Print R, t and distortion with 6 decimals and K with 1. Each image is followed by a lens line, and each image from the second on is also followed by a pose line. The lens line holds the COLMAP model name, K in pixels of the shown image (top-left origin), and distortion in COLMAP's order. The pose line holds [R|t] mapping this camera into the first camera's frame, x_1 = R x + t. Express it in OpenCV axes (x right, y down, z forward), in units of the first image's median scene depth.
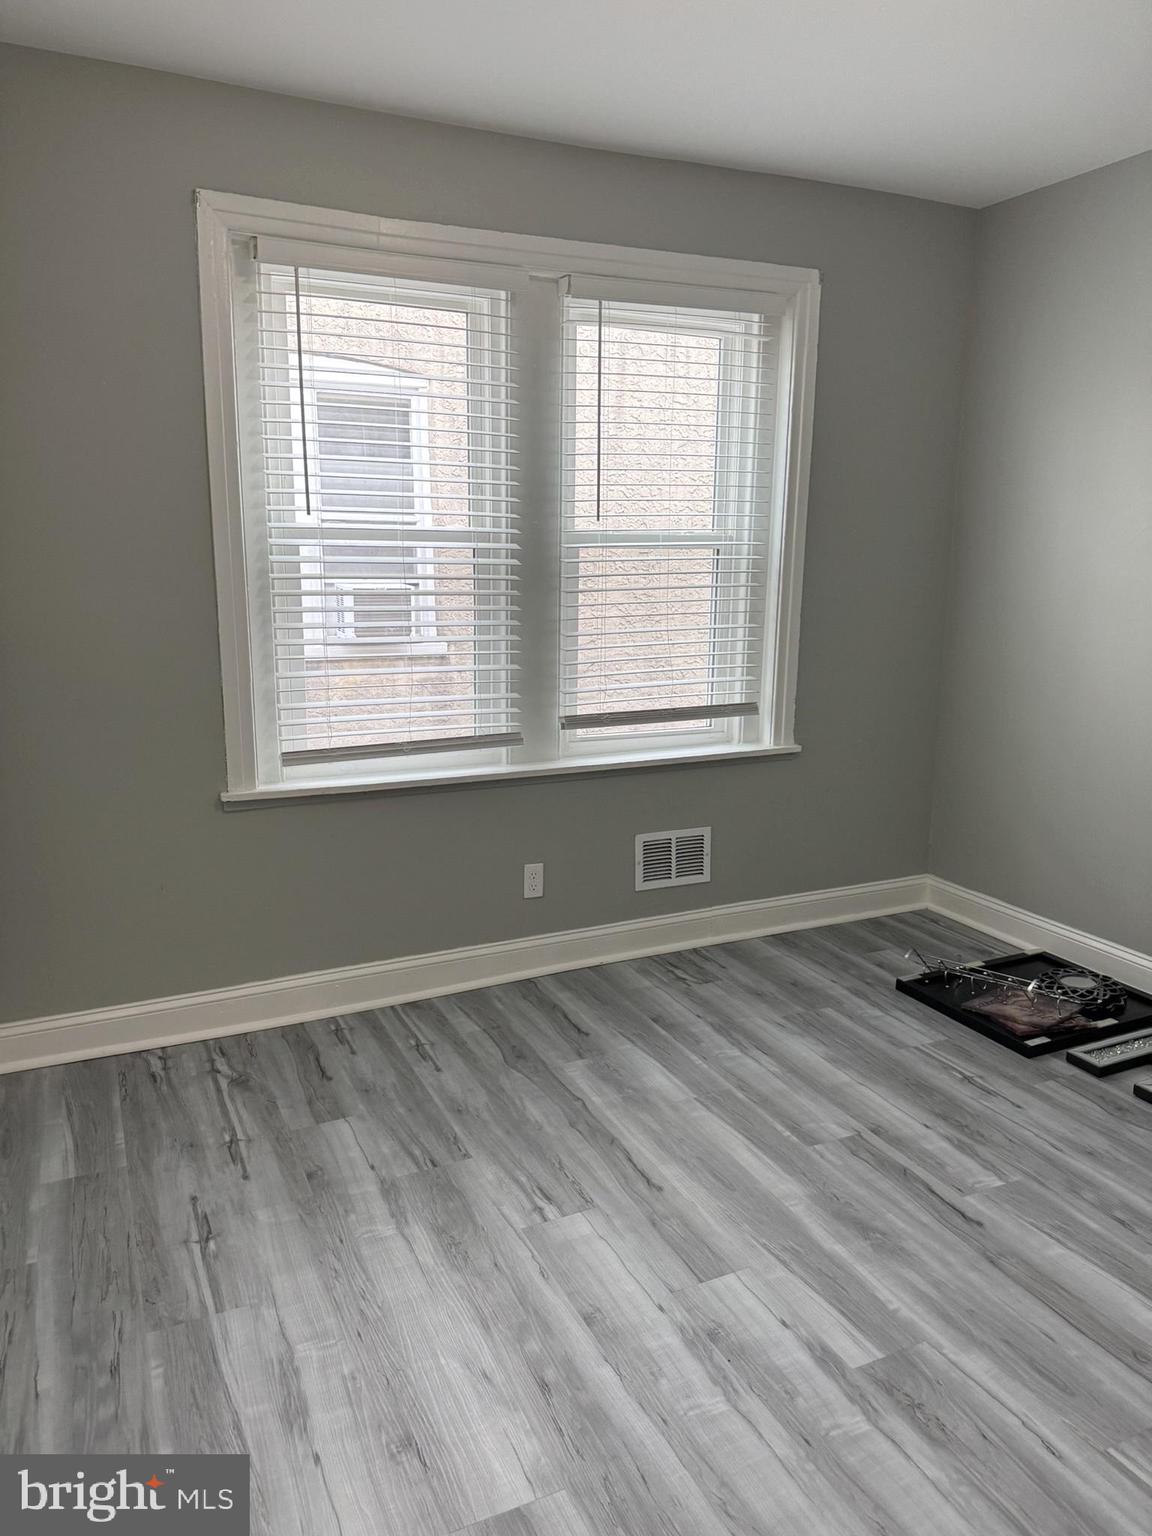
lens RADIAL K [[1084.8, 0, 546.2], [0, 1084.8, 770.3], [0, 0, 1]] dist [0.172930, -0.352790]
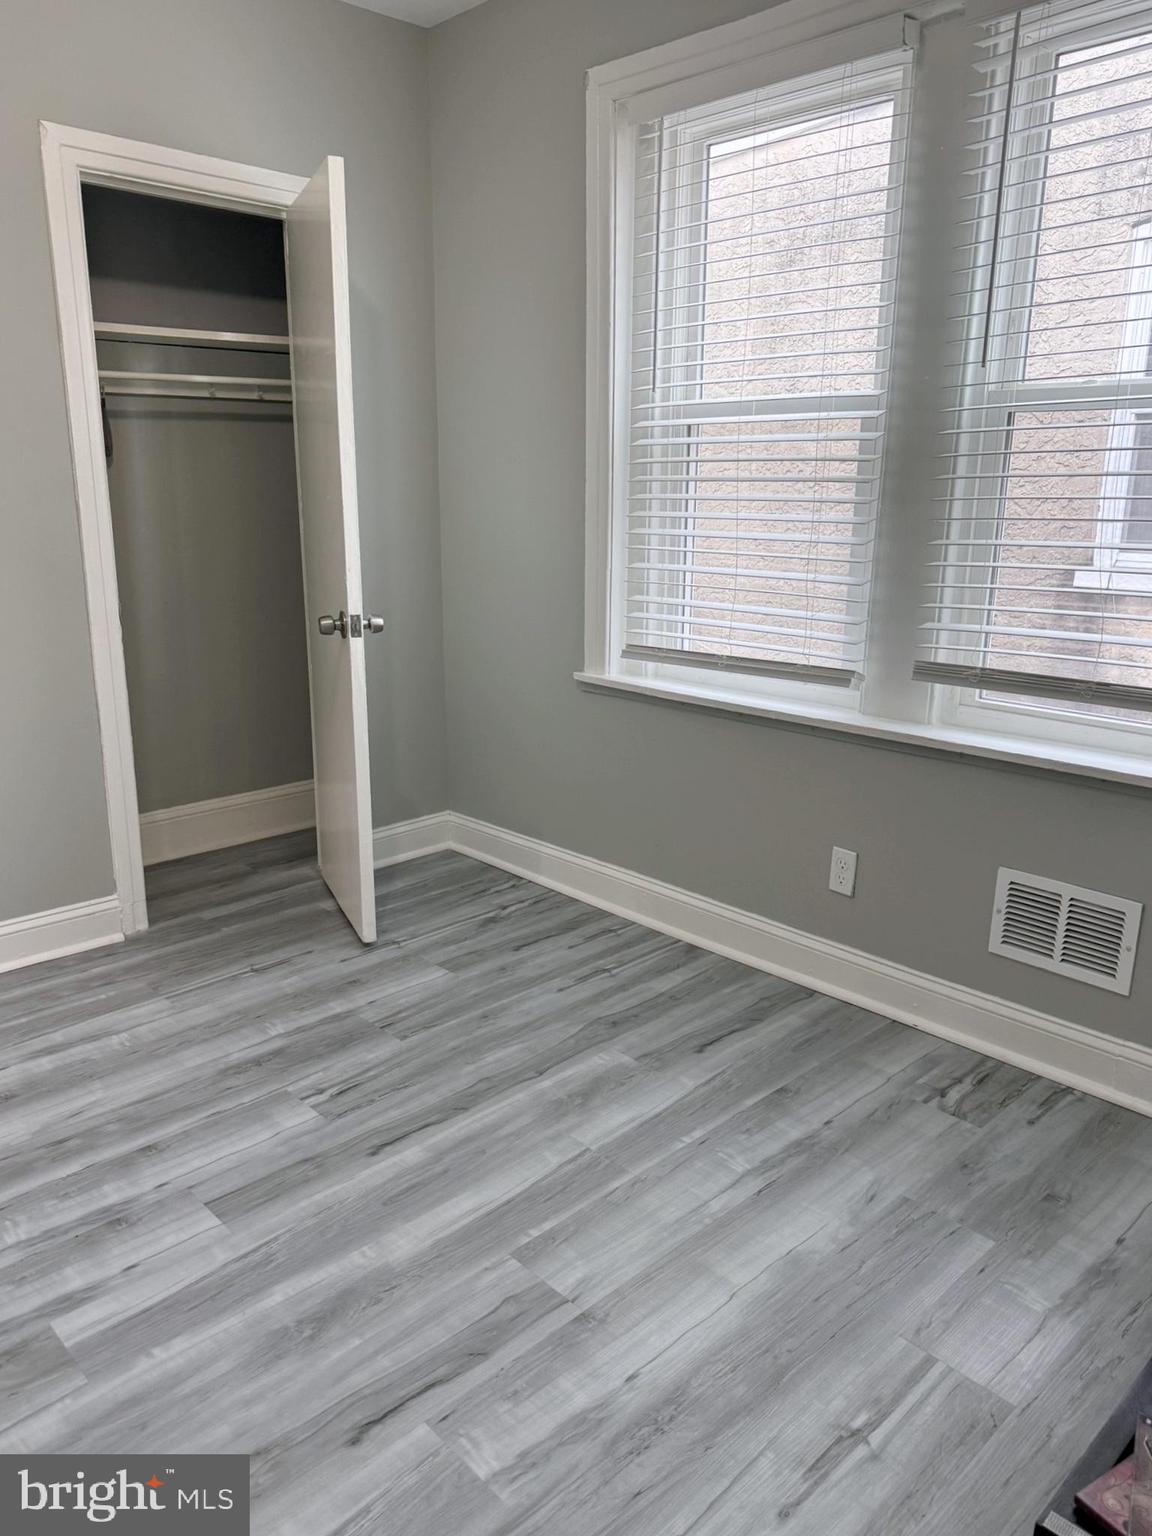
lens RADIAL K [[1099.7, 0, 576.0], [0, 1099.7, 768.0], [0, 0, 1]] dist [0.128094, -0.214675]
pose [[0.321595, 0.237731, -0.916548, 0.714321], [-0.184422, 0.965158, 0.185630, -0.087277], [0.928744, 0.109334, 0.354232, 0.643868]]
